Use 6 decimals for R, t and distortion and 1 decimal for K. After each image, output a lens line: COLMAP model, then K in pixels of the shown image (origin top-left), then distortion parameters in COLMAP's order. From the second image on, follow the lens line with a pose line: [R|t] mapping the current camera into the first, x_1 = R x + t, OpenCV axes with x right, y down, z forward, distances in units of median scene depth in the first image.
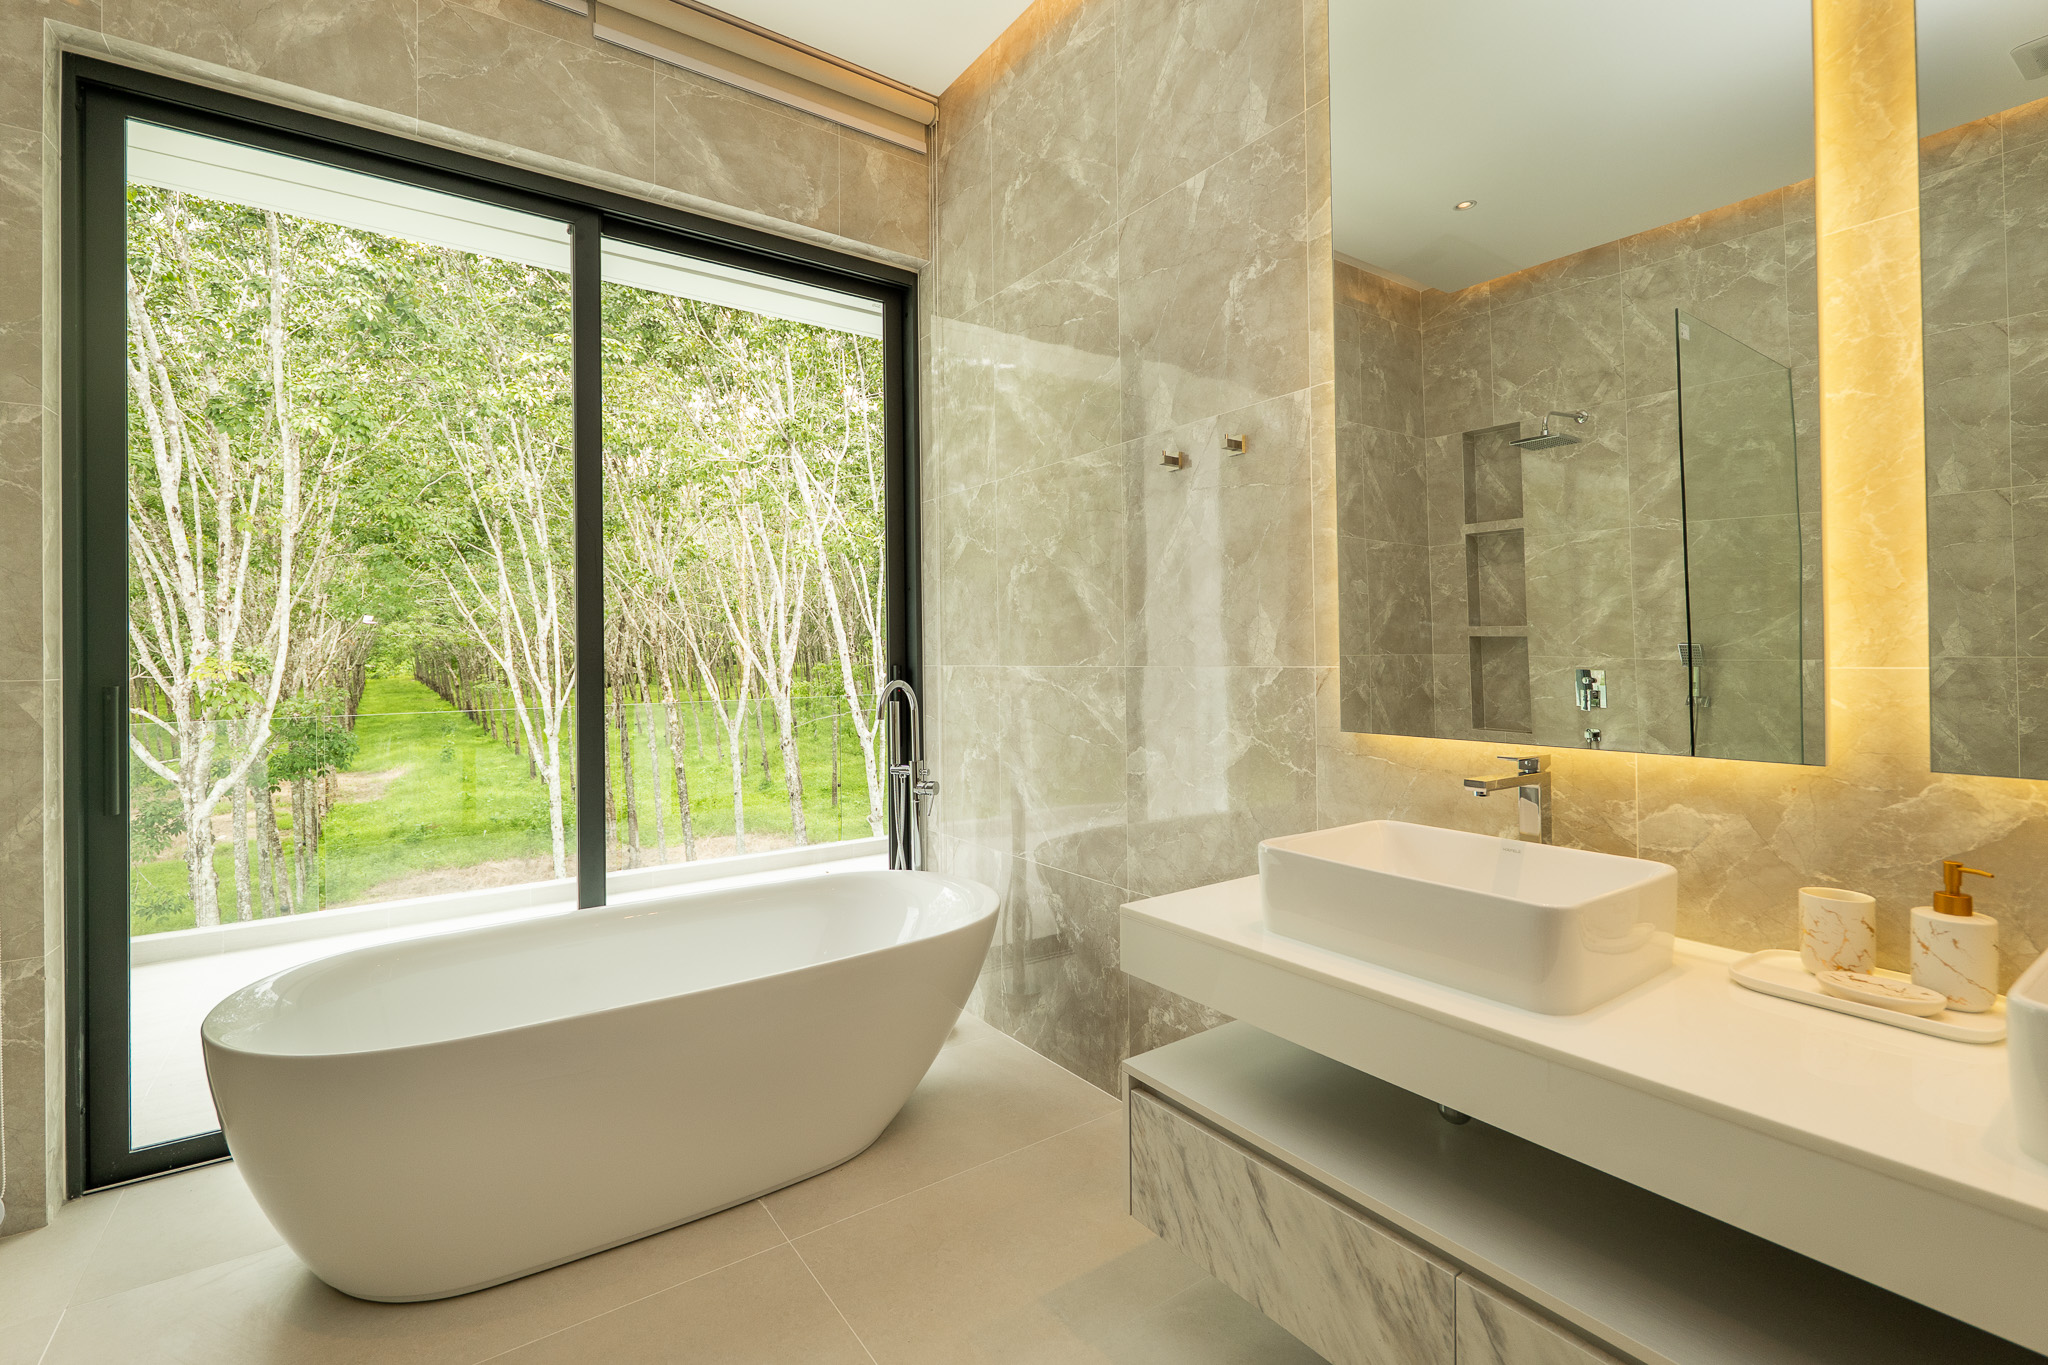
lens RADIAL K [[909.4, 0, 1015.2], [0, 909.4, 645.7], [0, 0, 1]] dist [0.005936, -0.000702]
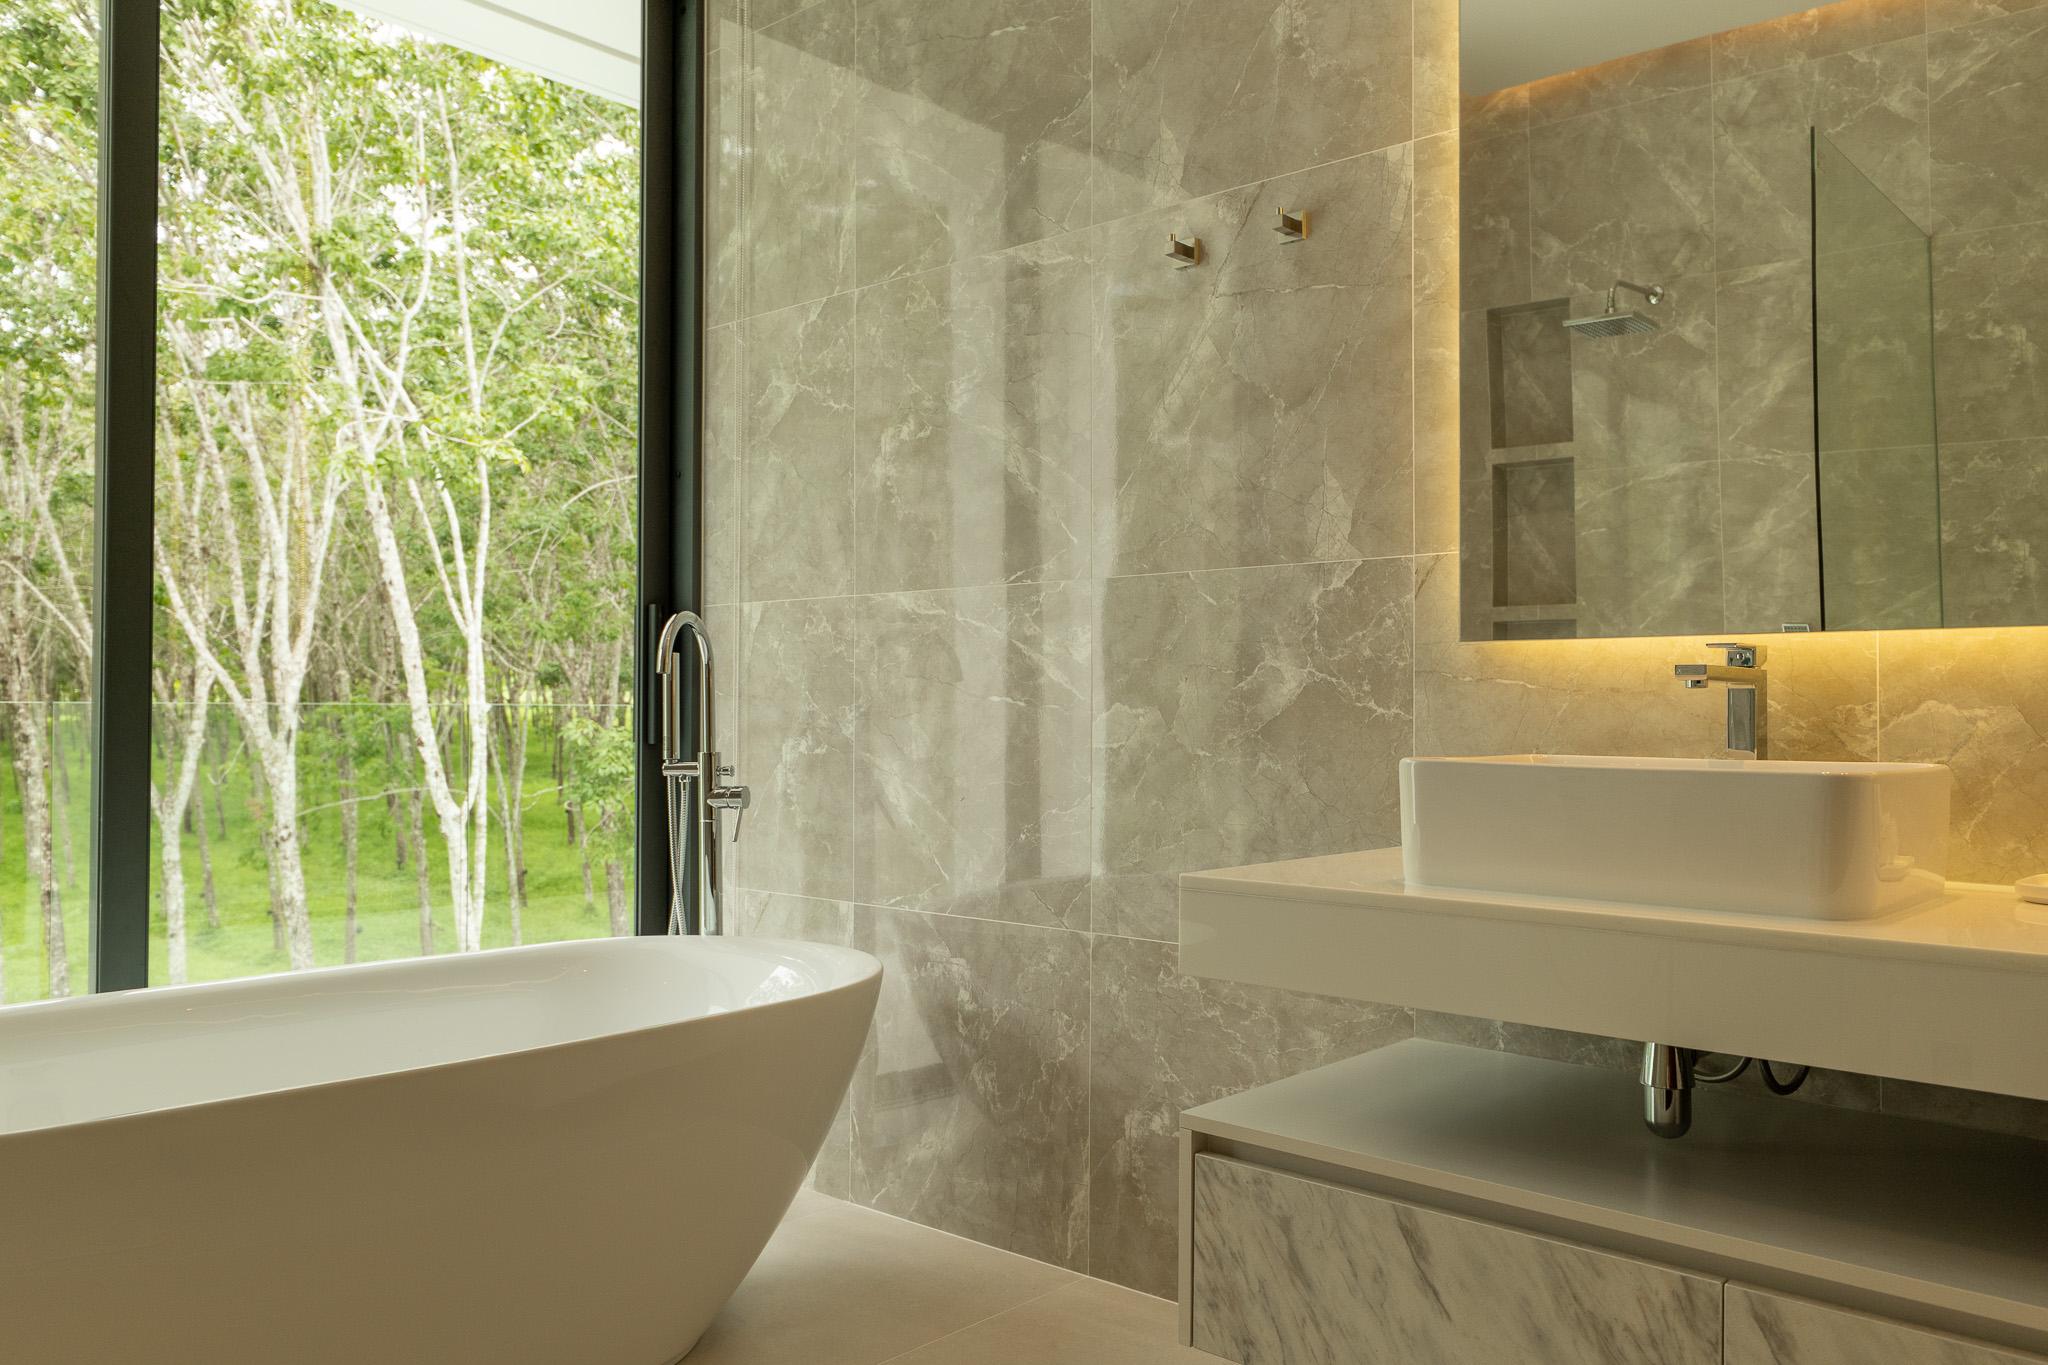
lens RADIAL K [[1571.3, 0, 1023.3], [0, 1571.3, 683.0], [0, 0, 1]] dist [0.011394, 0.000815]
pose [[0.973983, 0.018738, 0.225843, -0.158923], [-0.015726, 0.999762, -0.015129, 0.104734], [-0.226073, 0.011184, 0.974046, -0.049090]]
